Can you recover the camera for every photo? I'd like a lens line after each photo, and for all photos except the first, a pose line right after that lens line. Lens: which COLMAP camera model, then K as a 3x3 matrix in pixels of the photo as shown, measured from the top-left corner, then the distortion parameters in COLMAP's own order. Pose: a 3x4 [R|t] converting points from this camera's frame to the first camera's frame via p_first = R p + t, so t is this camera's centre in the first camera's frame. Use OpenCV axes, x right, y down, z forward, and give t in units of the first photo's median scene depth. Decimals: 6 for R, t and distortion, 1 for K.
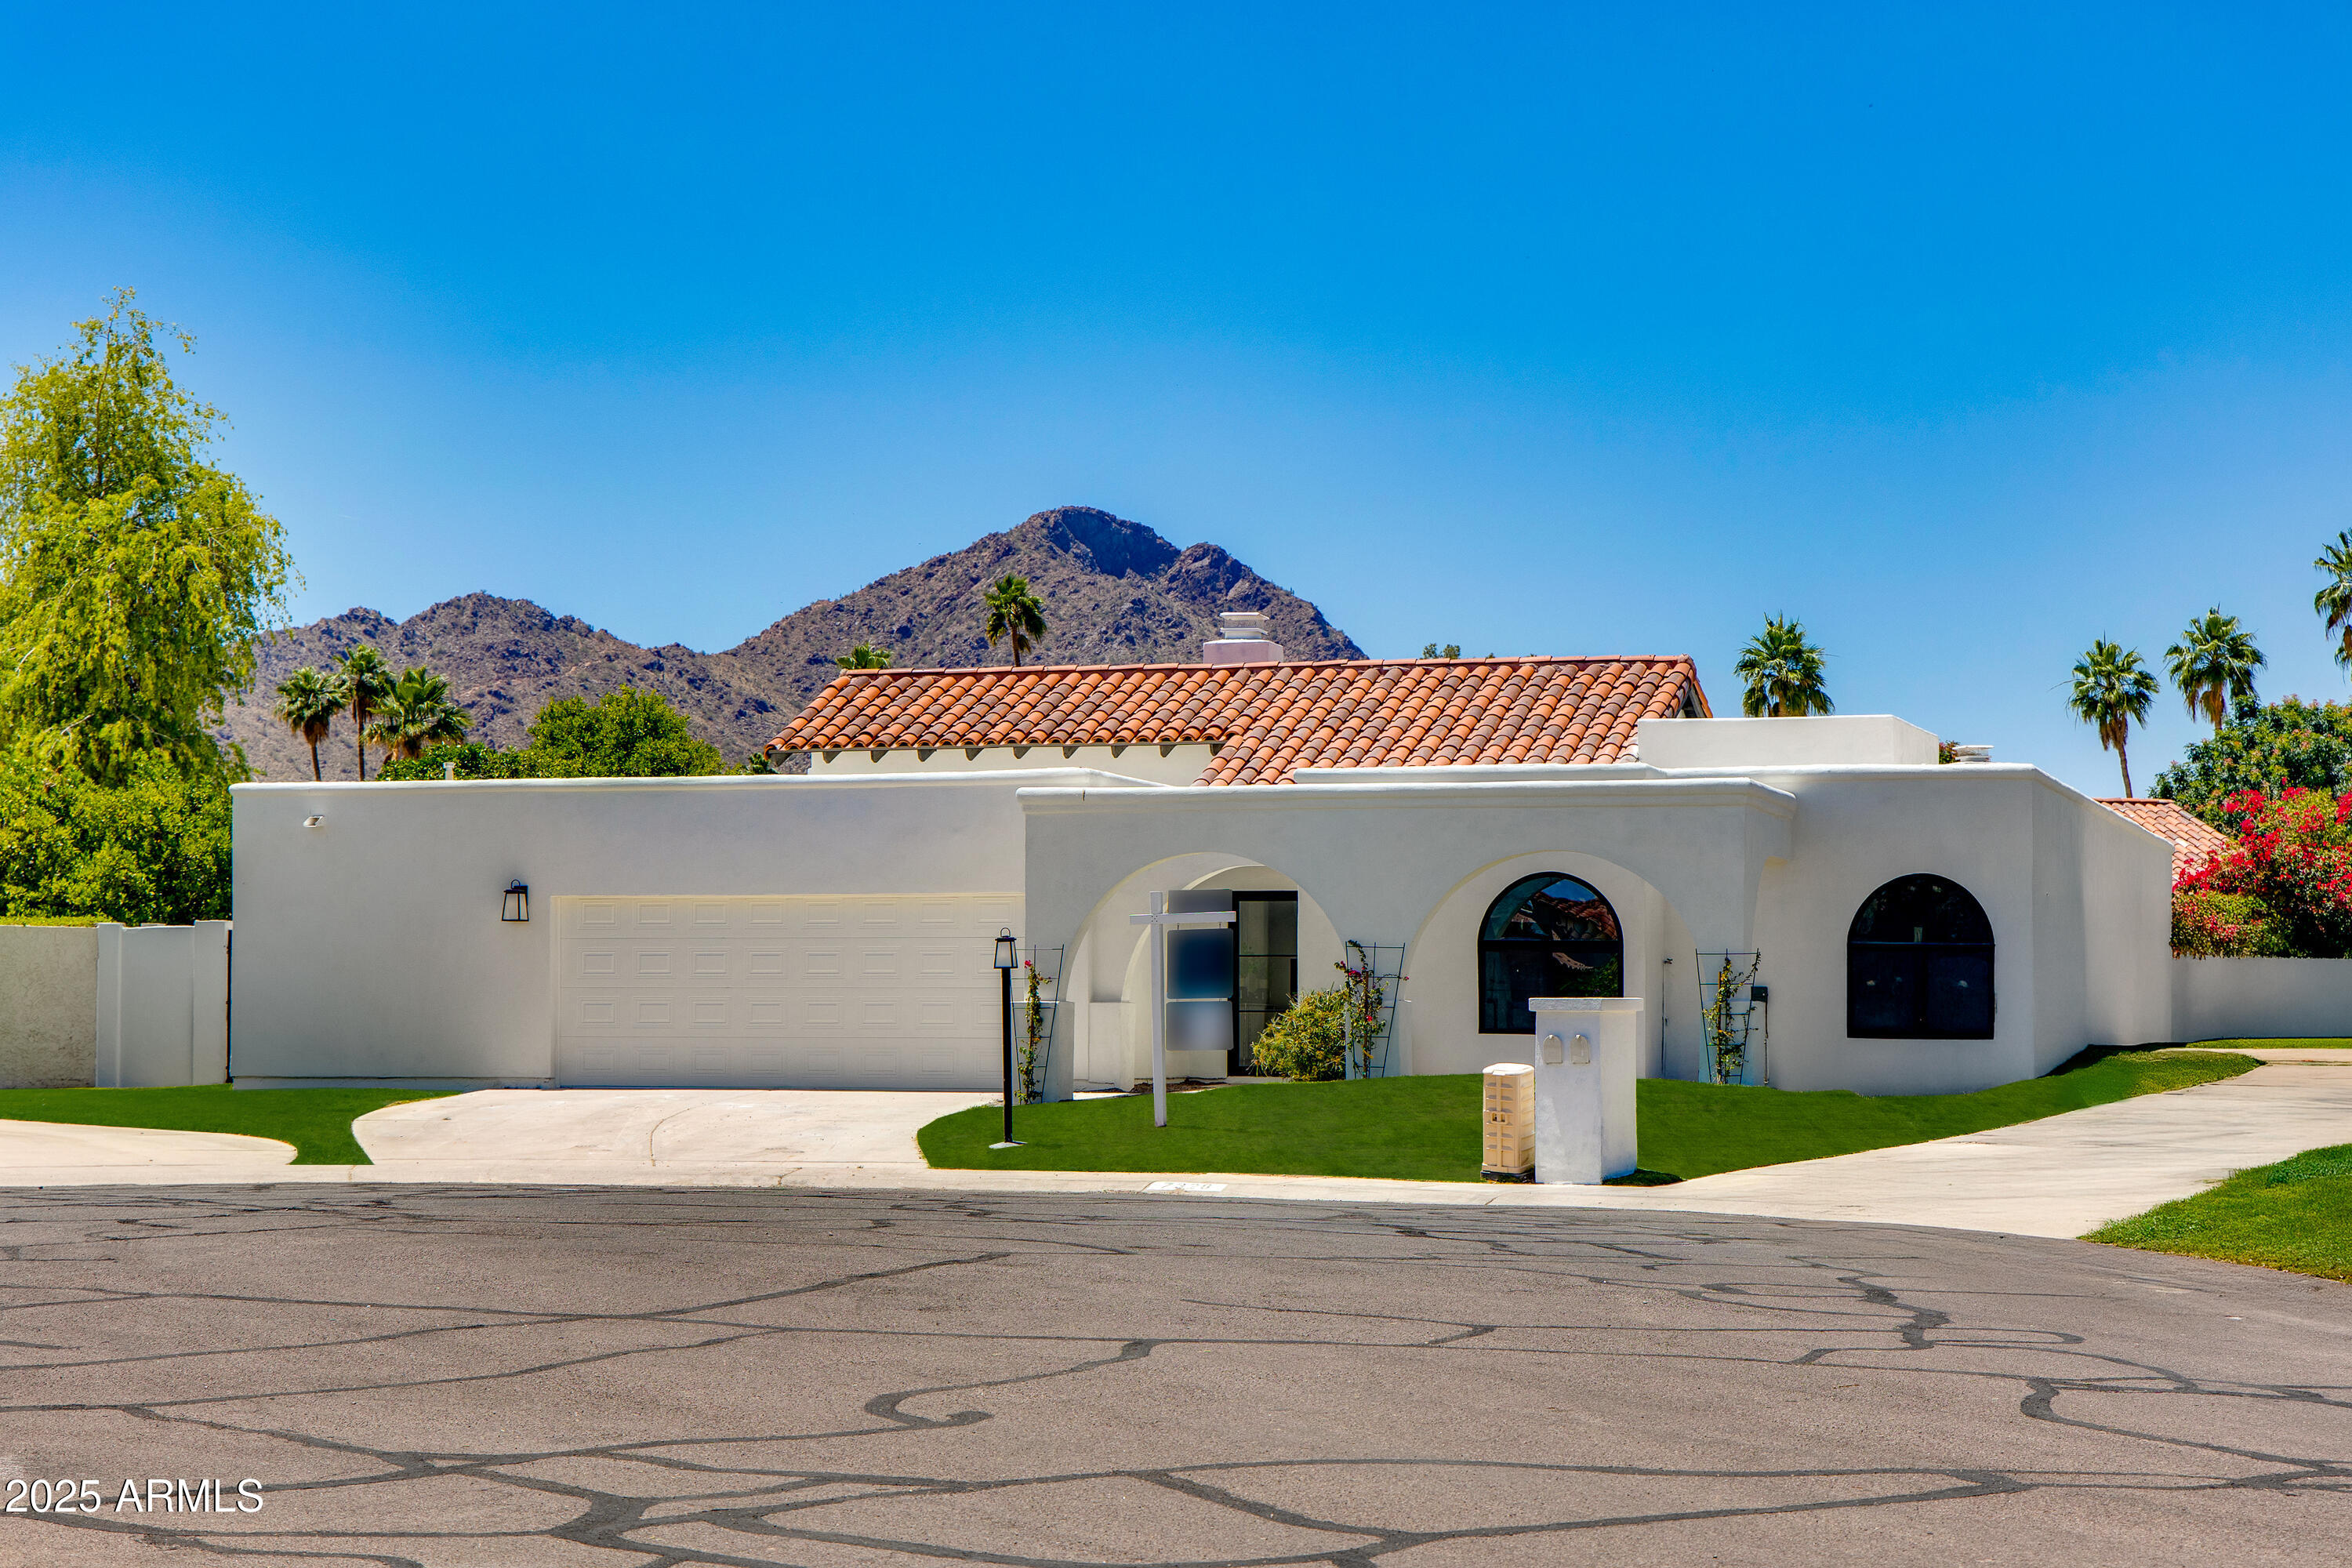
lens RADIAL K [[4781.2, 0, 1176.0], [0, 4781.2, 784.0], [0, 0, 1]] dist [0.030624, -0.167773]
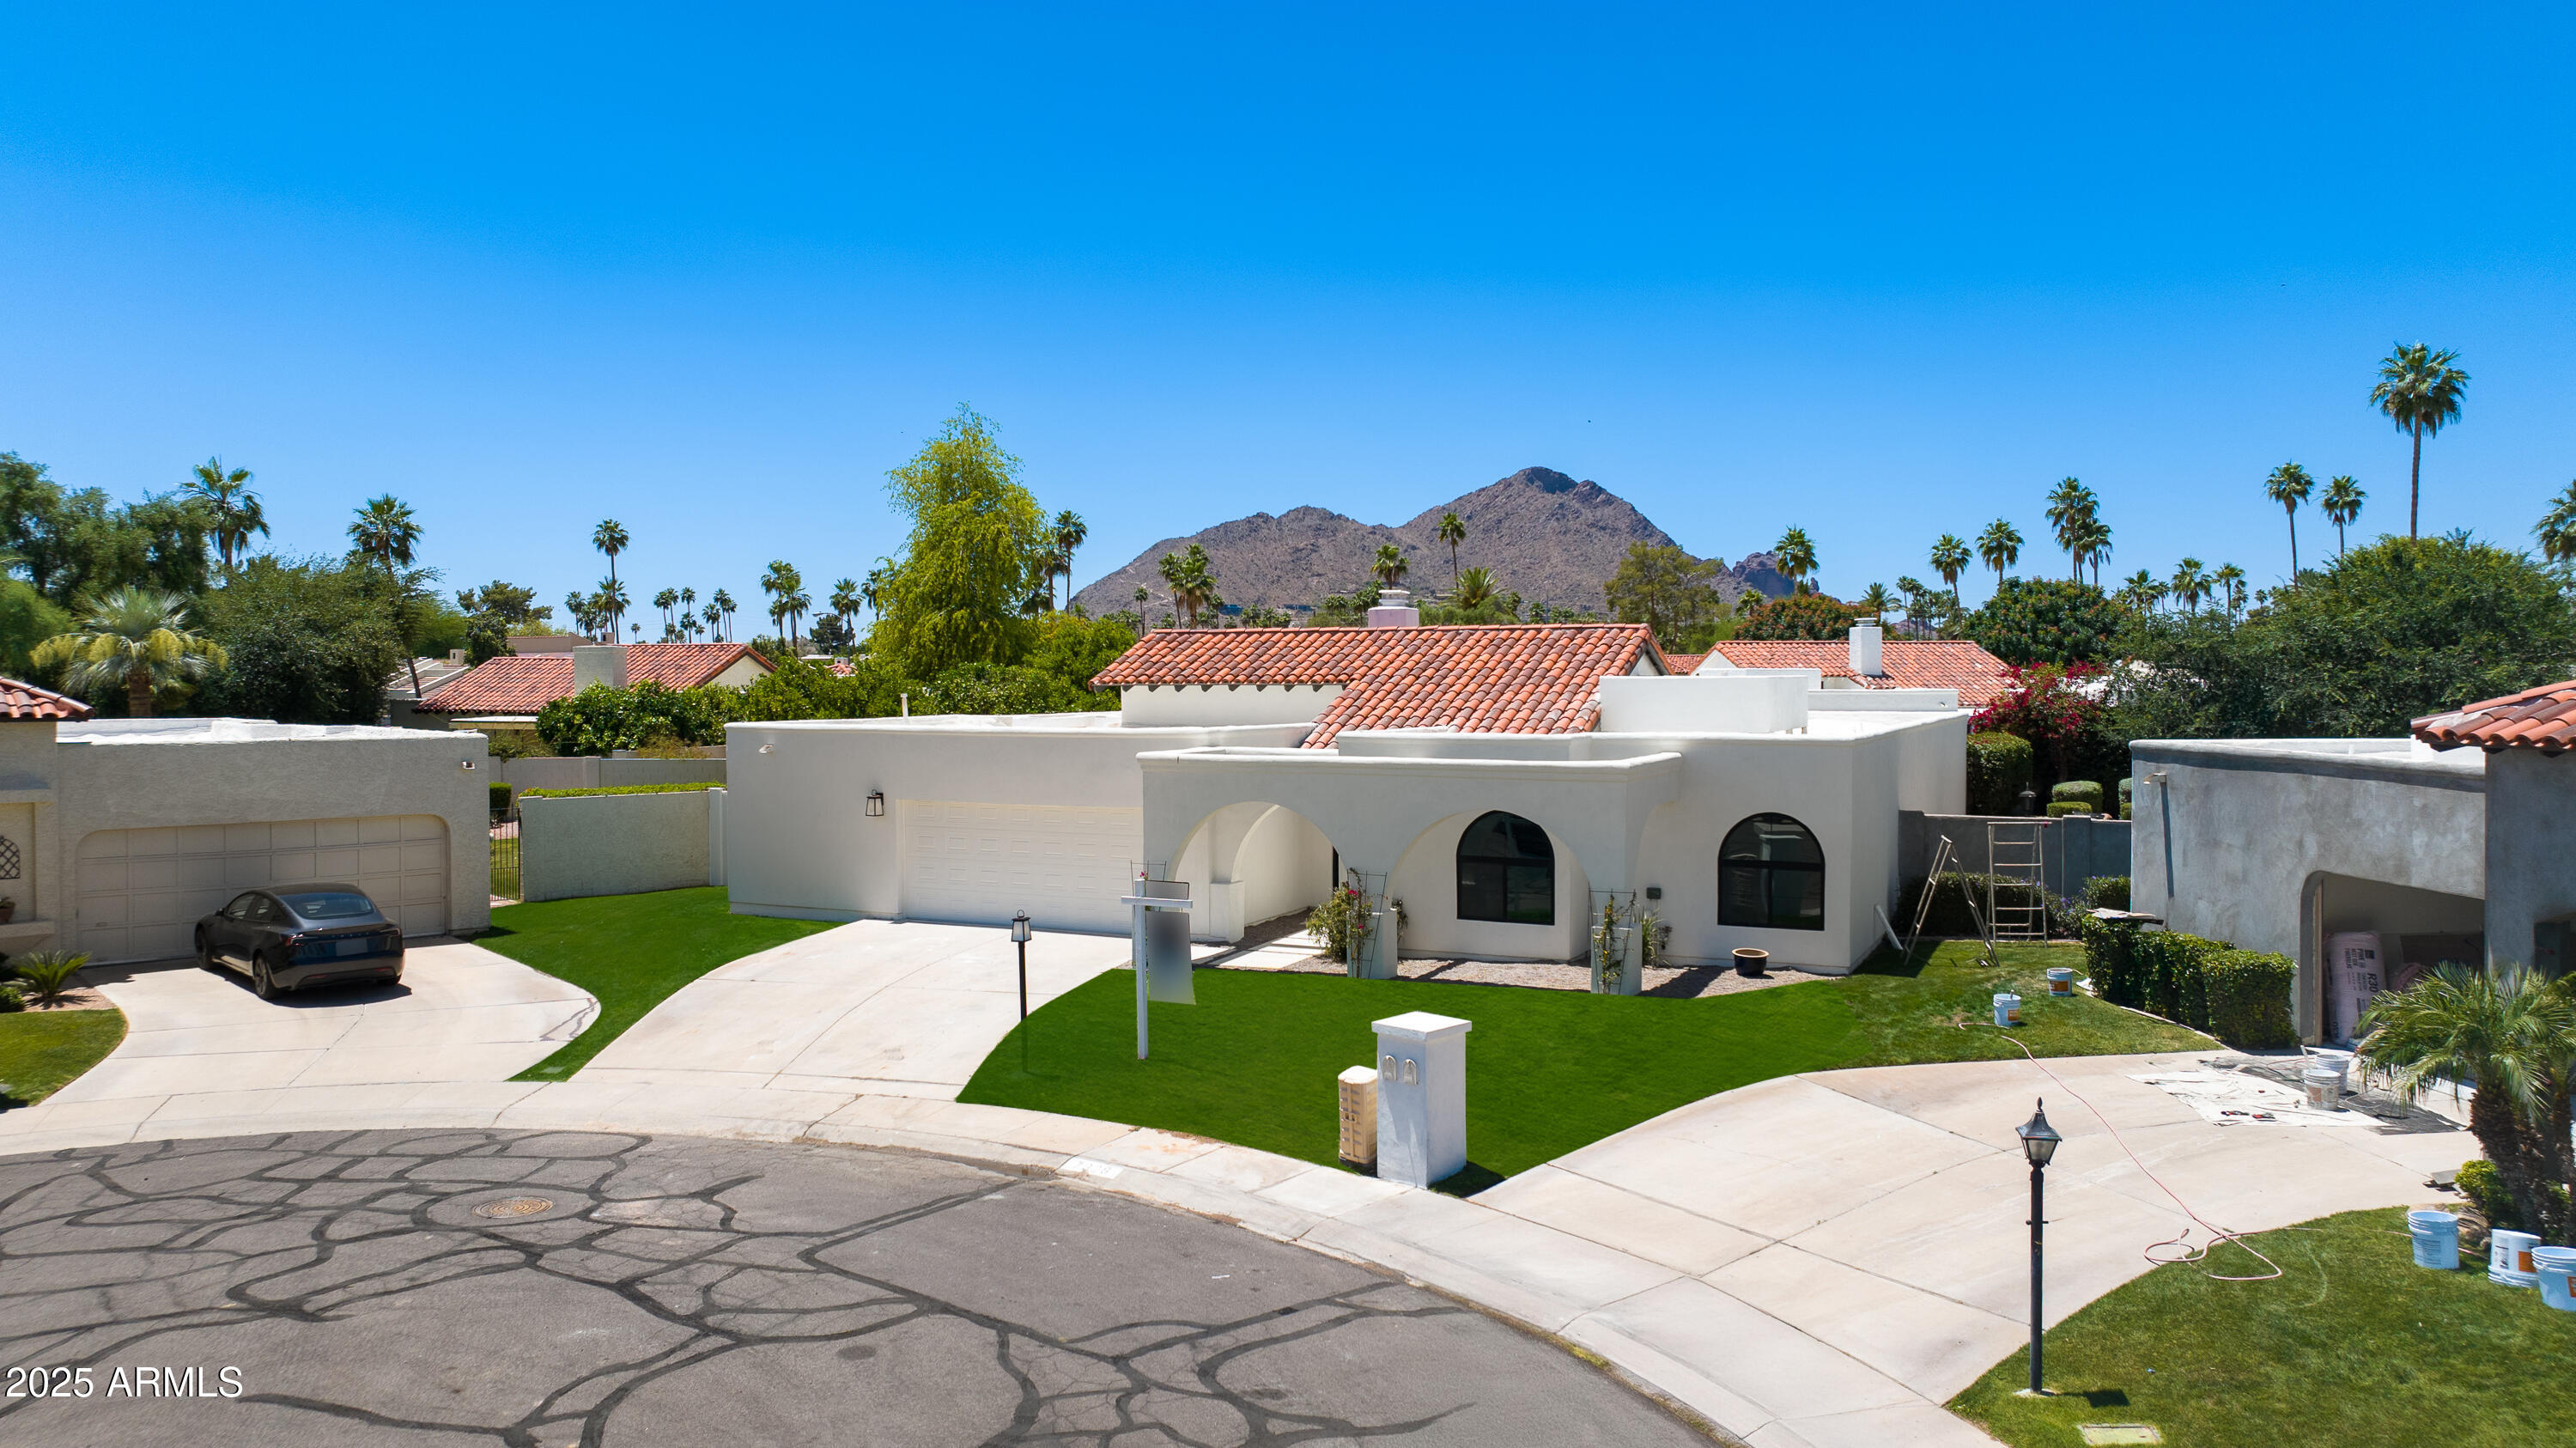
lens RADIAL K [[1820.1, 0, 1311.4], [0, 1820.1, 721.8], [0, 0, 1]] dist [-0.007356, 0.004205]
pose [[0.989041, -0.002637, -0.147621, 0.046859], [0.014573, 0.996702, 0.079831, -0.024108], [0.146923, -0.081107, 0.985817, 0.210560]]
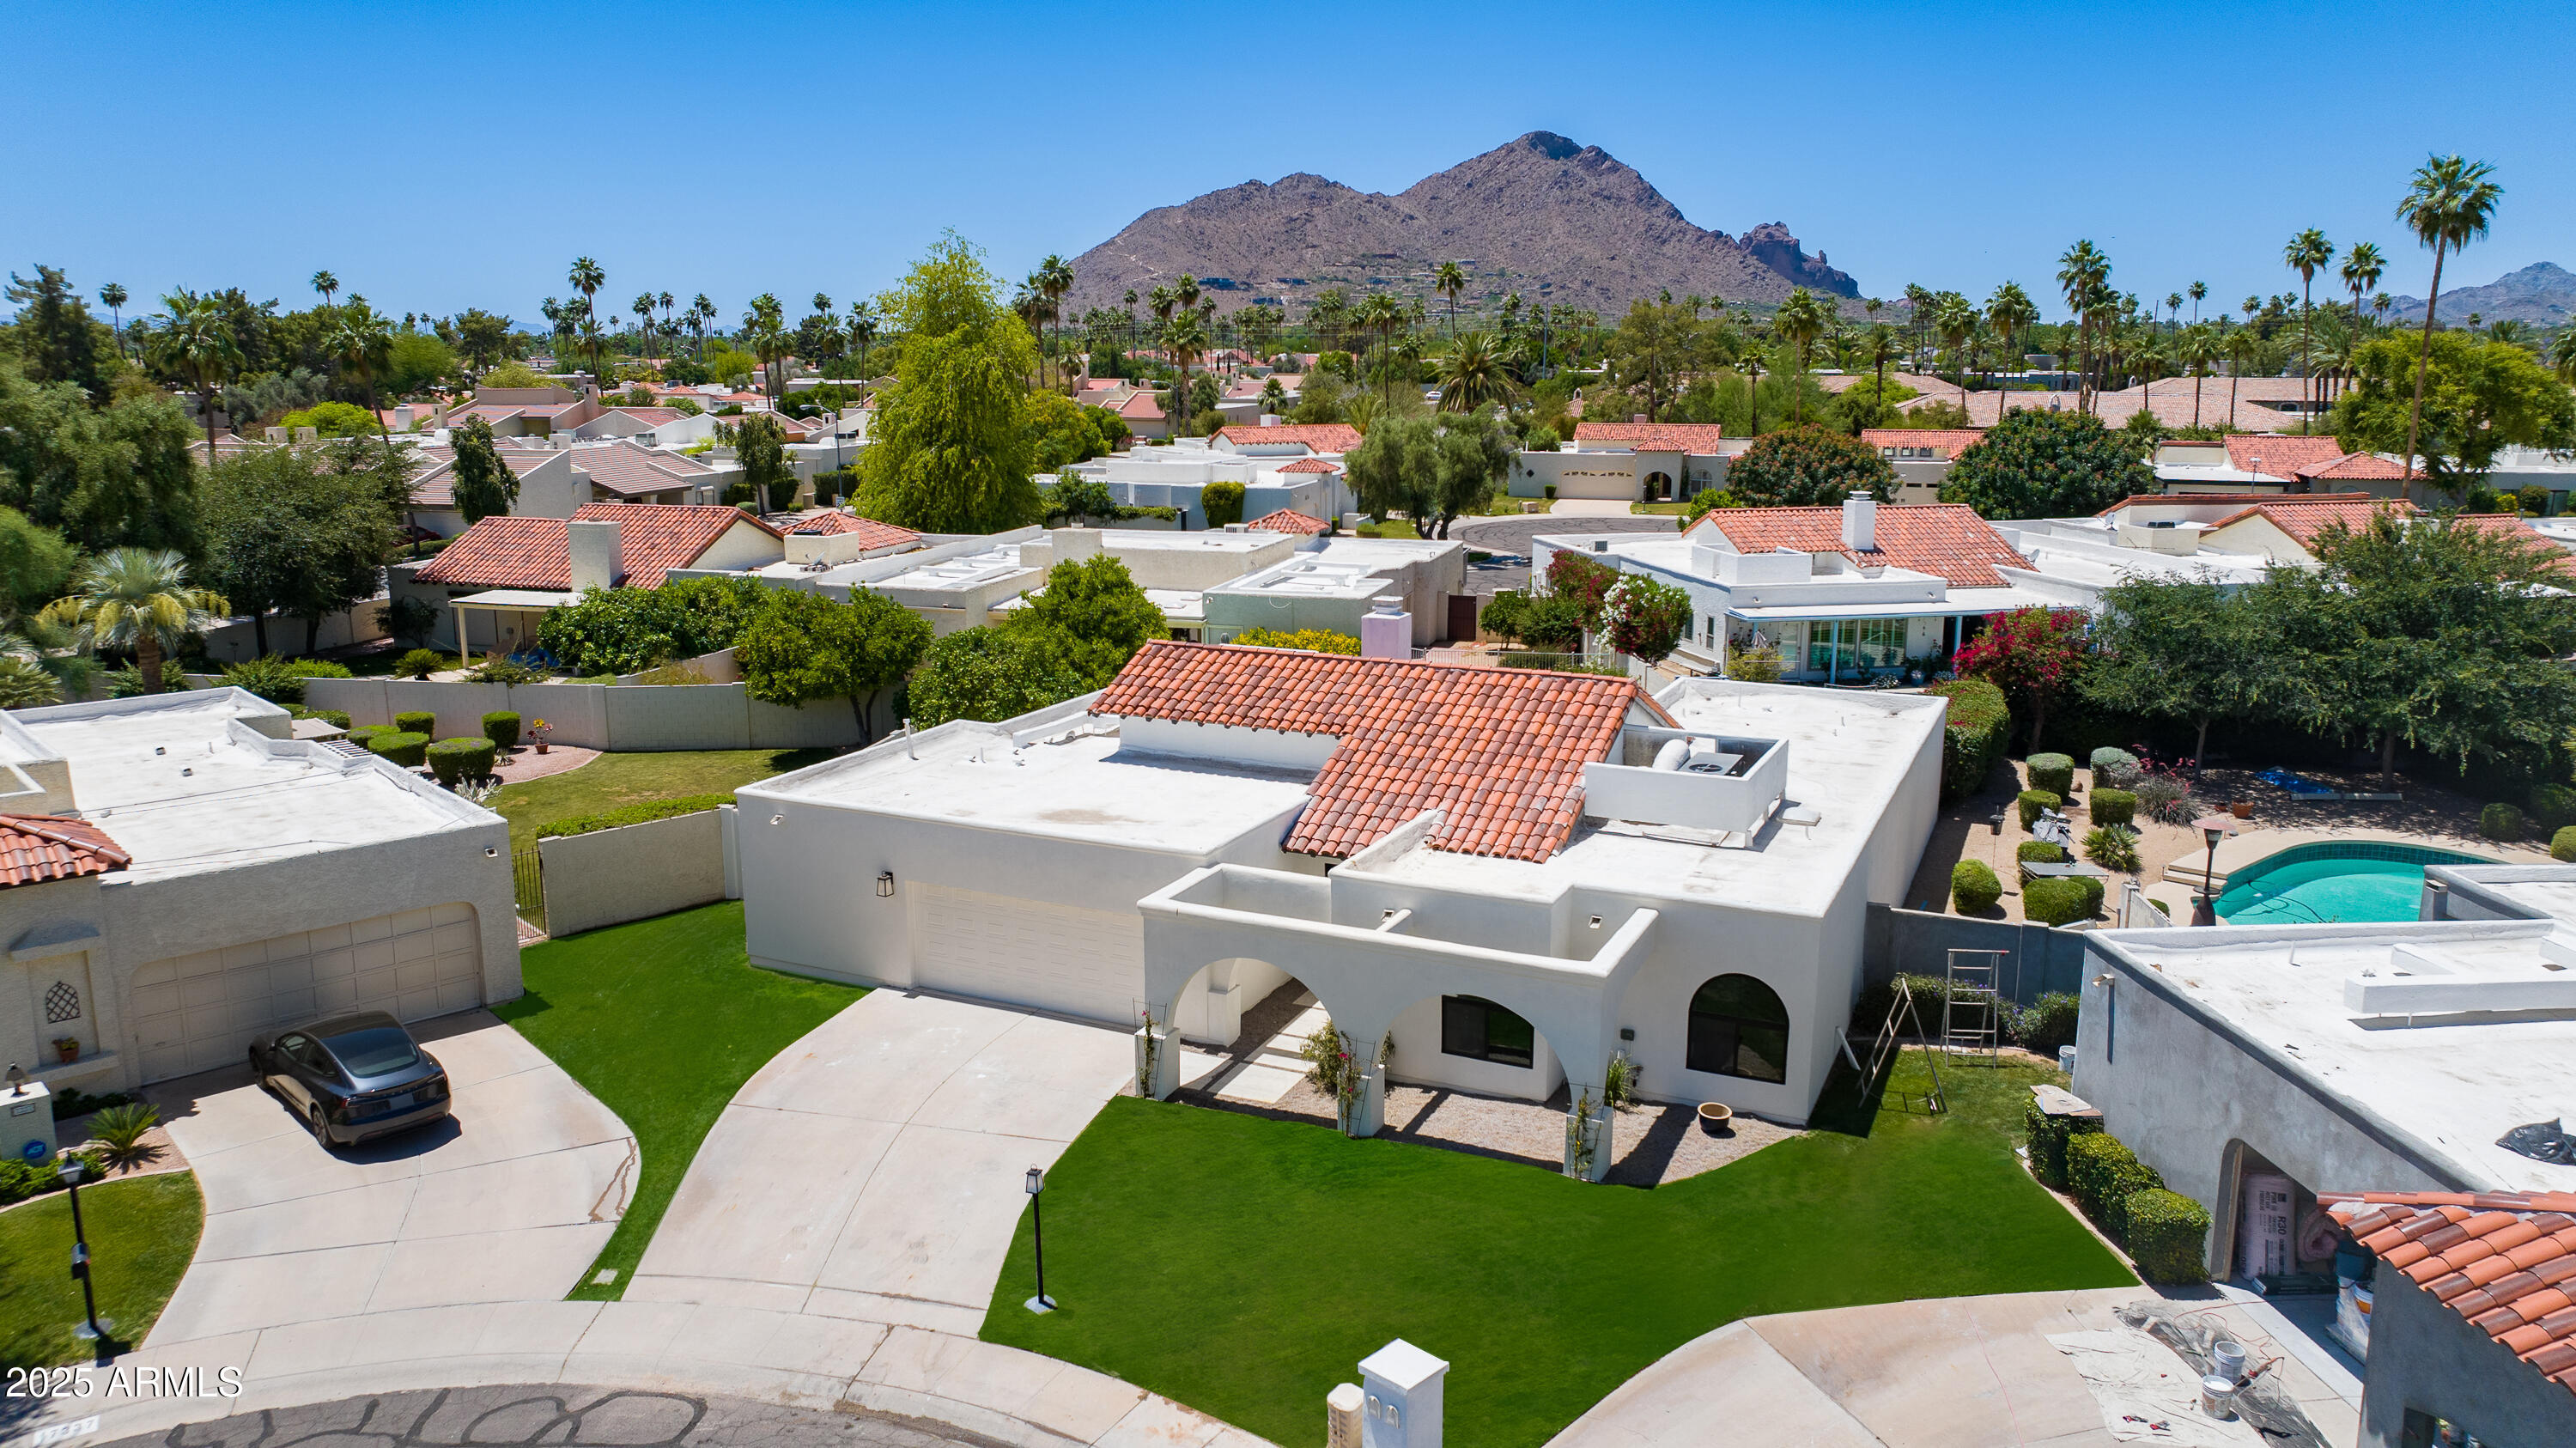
lens RADIAL K [[1820.1, 0, 1311.4], [0, 1820.1, 721.8], [0, 0, 1]] dist [-0.007356, 0.004205]
pose [[0.989517, 0.025728, -0.142107, 0.047389], [0.011804, 0.966302, 0.257141, -0.093325], [0.143934, -0.256123, 0.955868, 0.213865]]
